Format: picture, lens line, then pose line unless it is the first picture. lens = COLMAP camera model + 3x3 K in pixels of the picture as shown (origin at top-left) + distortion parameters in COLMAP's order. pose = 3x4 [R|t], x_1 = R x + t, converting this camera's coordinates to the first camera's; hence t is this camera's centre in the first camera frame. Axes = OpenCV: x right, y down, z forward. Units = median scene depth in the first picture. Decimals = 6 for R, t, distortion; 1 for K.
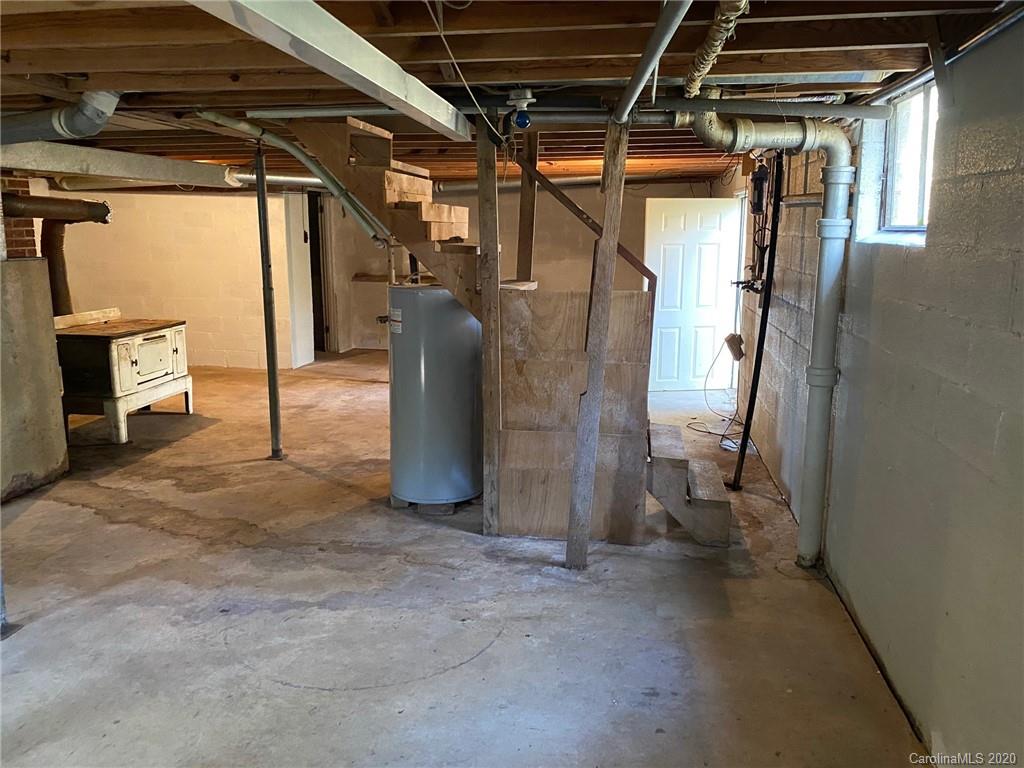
lens RADIAL K [[788.1, 0, 512.5], [0, 788.1, 382.3], [0, 0, 1]] dist [0.035286, -0.033533]
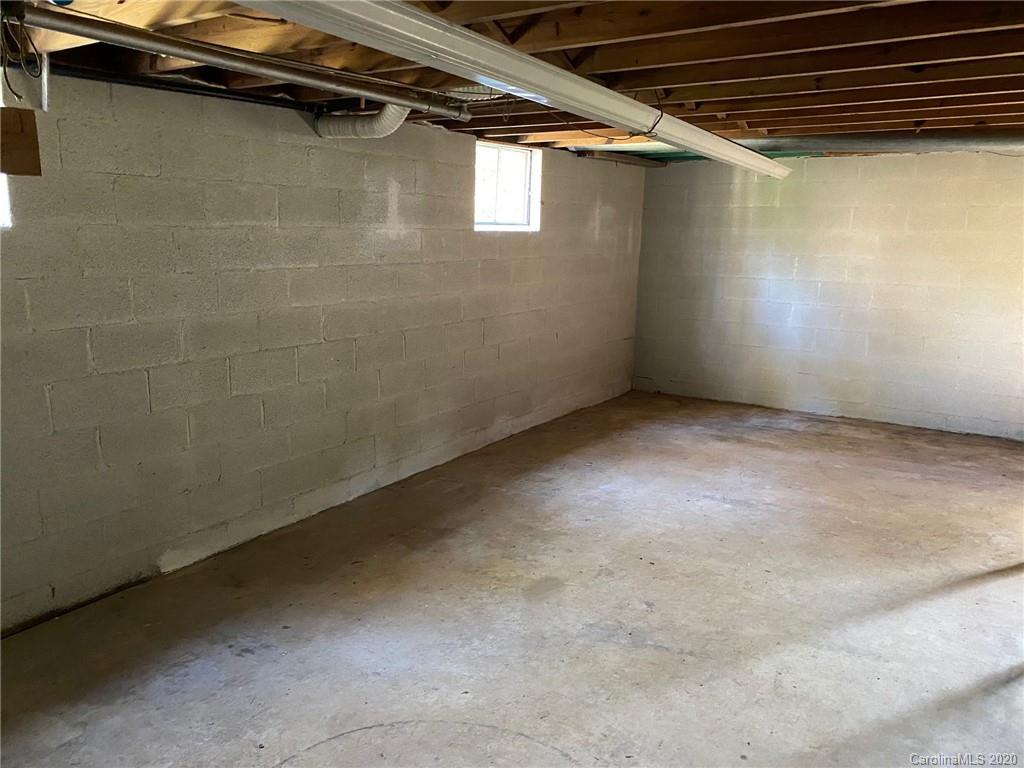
lens RADIAL K [[788.1, 0, 516.1], [0, 788.1, 380.1], [0, 0, 1]] dist [0.035286, -0.033533]
pose [[-0.908215, -0.099618, 0.406474, -0.575166], [0.064877, 0.926002, 0.371903, -0.331699], [-0.413444, 0.364139, -0.834546, 1.679522]]
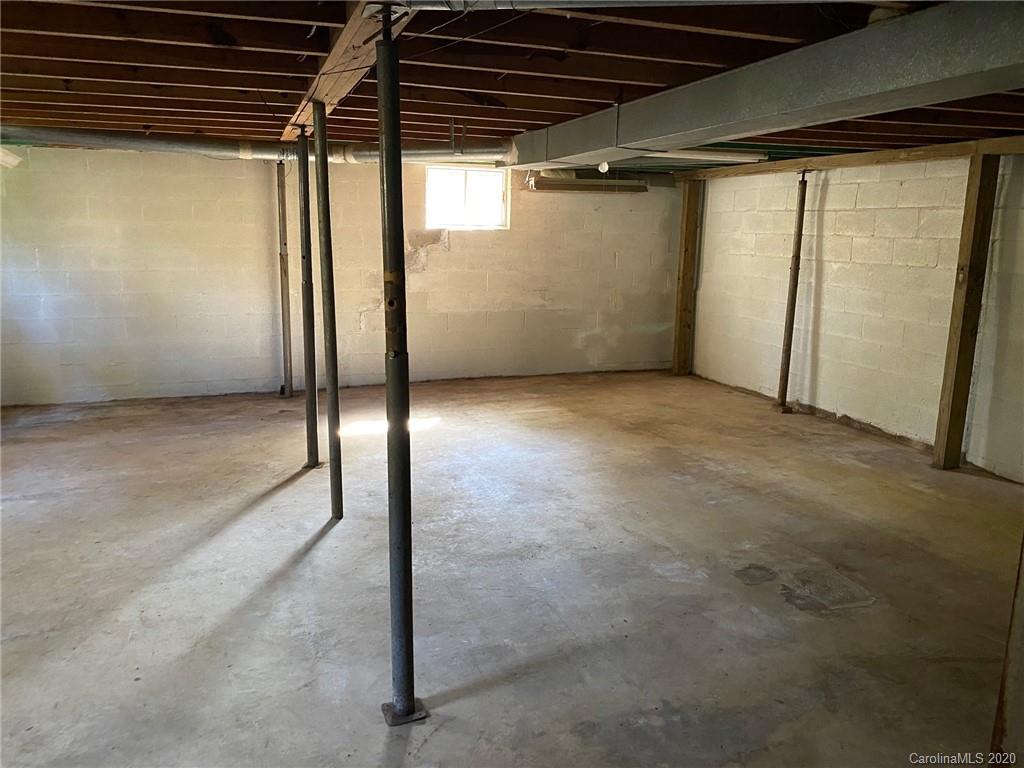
lens RADIAL K [[788.1, 0, 511.4], [0, 788.1, 382.8], [0, 0, 1]] dist [0.035286, -0.033533]
pose [[-0.885813, 0.072566, -0.458334, -0.473727], [-0.111466, 0.925506, 0.361959, -0.370609], [0.450456, 0.371717, -0.811736, 1.889336]]
